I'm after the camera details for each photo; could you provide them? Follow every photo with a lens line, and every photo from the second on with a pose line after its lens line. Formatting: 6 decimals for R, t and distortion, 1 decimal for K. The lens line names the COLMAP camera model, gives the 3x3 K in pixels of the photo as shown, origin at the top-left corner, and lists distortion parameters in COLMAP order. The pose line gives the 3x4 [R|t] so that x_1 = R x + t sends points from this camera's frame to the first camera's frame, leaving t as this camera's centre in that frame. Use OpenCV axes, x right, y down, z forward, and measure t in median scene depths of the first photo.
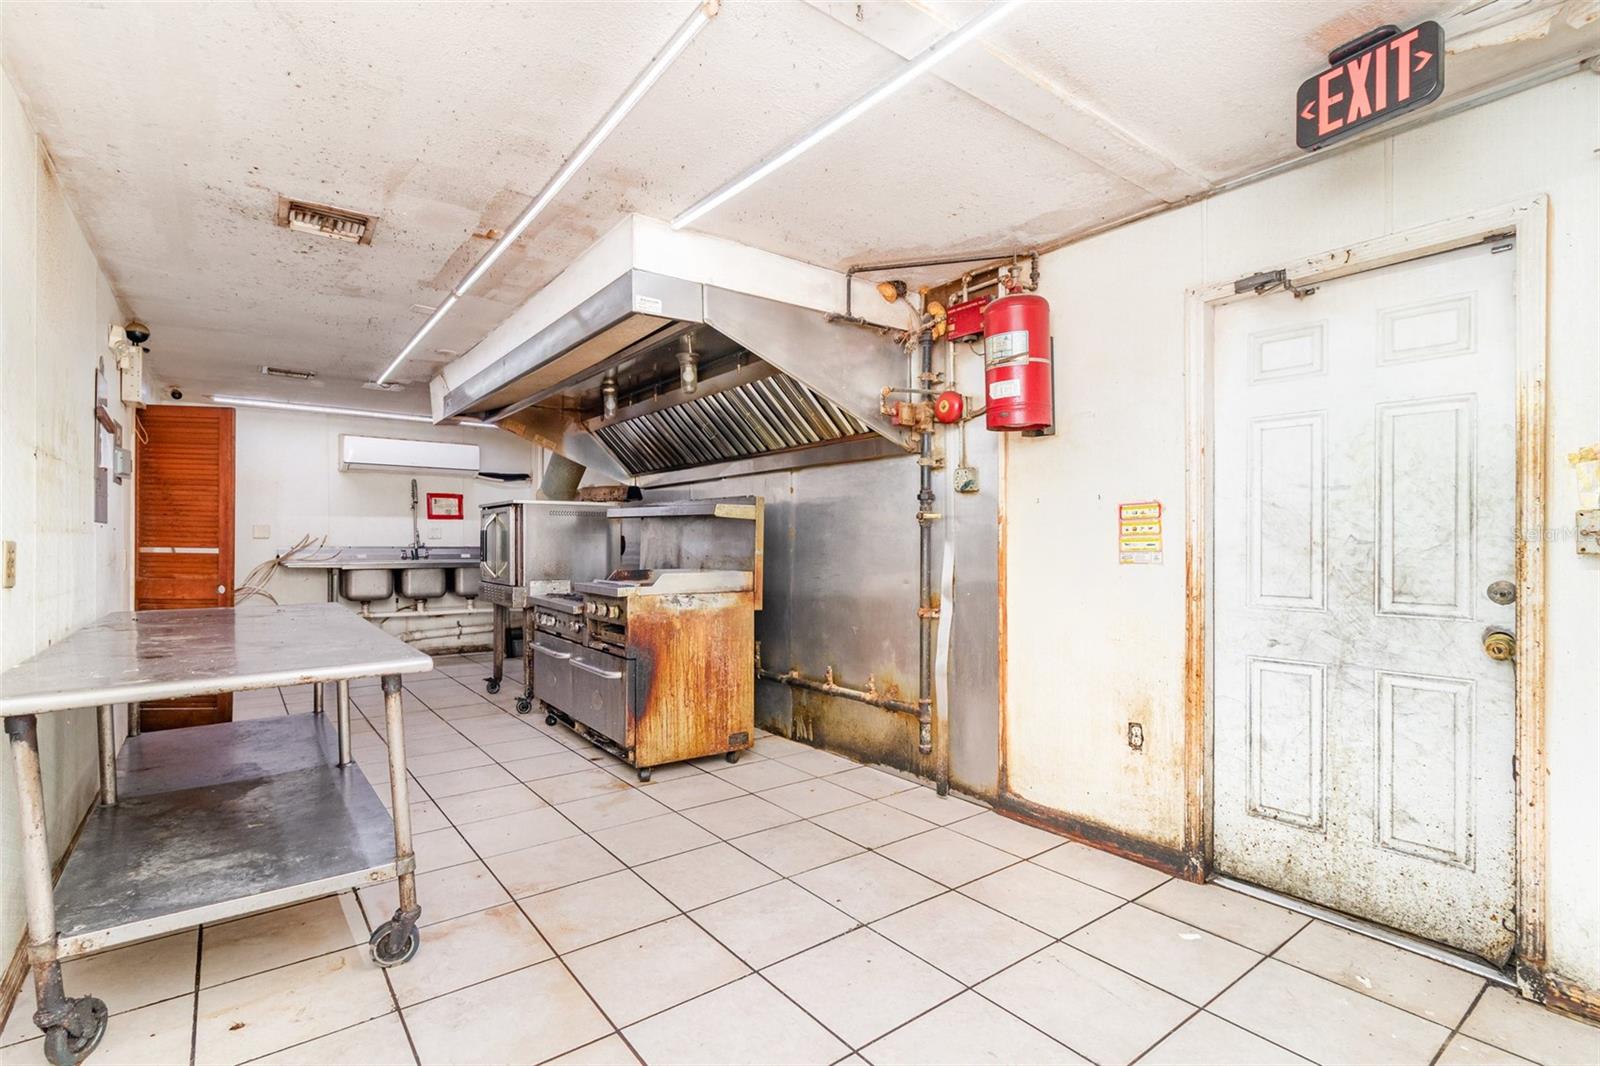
lens RADIAL K [[737.8, 0, 800.0], [0, 737.8, 533.0], [0, 0, 1]] dist [0.000370, 0.000015]
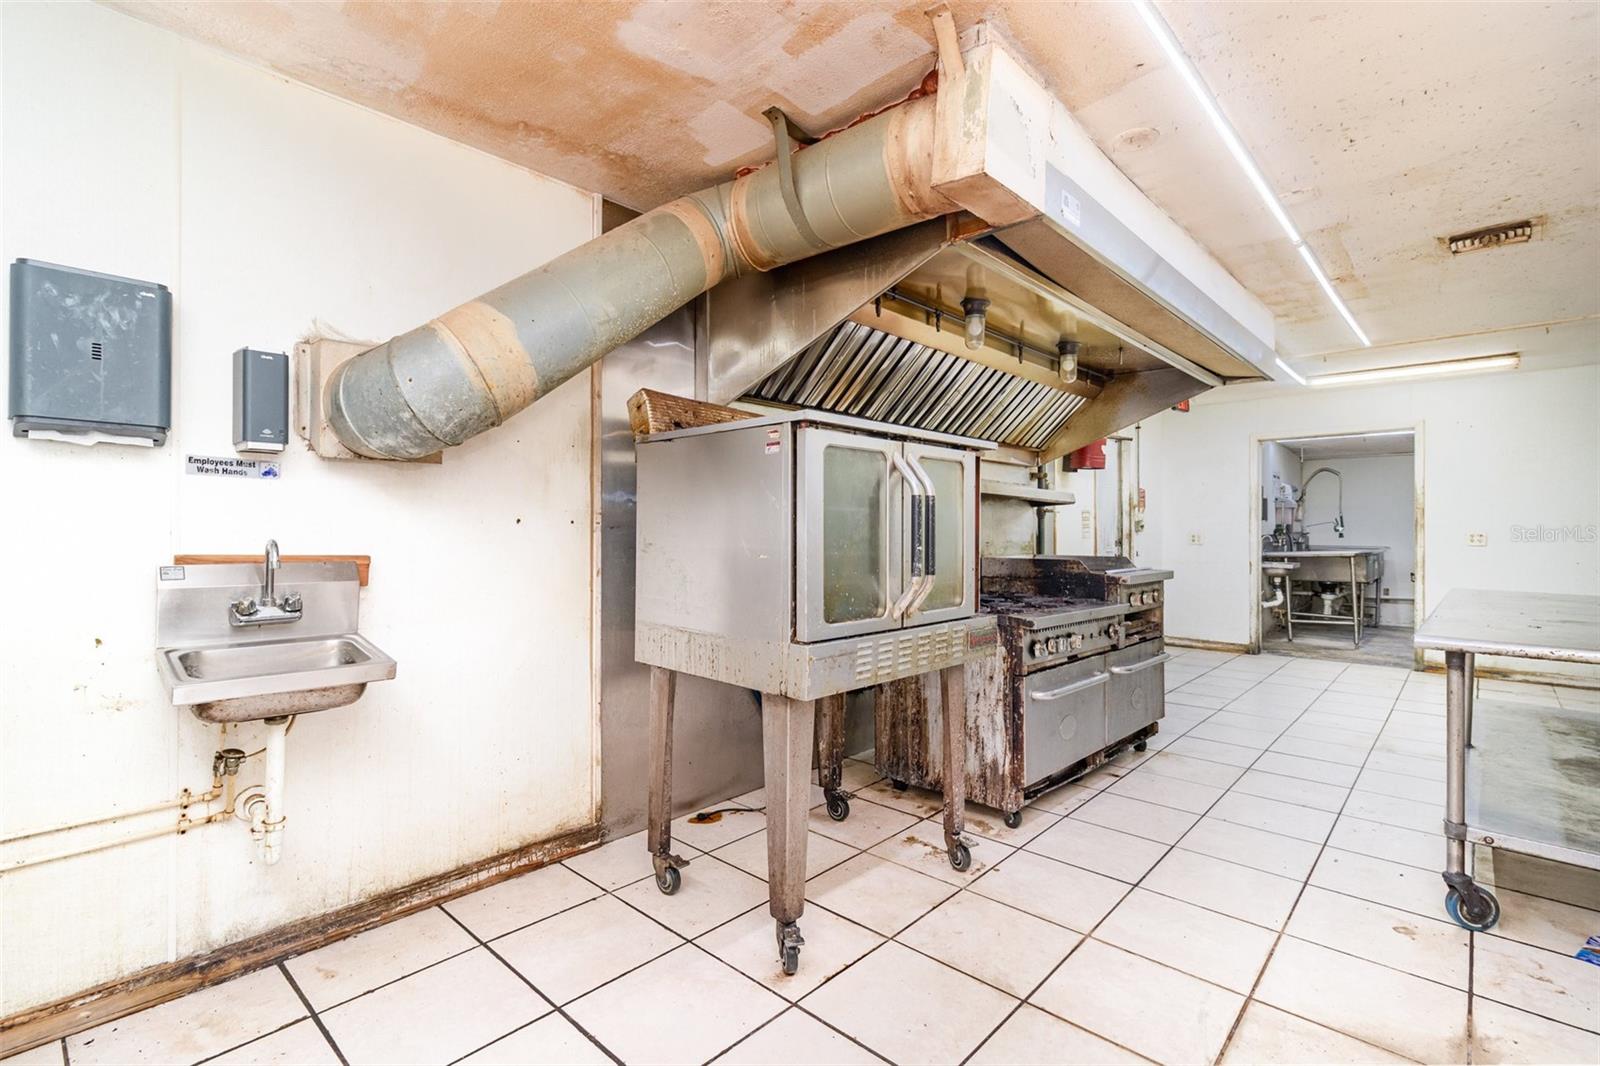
lens RADIAL K [[725.2, 0, 800.0], [0, 725.2, 533.0], [0, 0, 1]] dist [-0.000221, -0.000054]
pose [[-0.178672, -0.004447, 0.983899, -1.231072], [-0.010384, 0.999943, 0.002634, 0.024102], [-0.983854, -0.009746, -0.178708, 1.776083]]
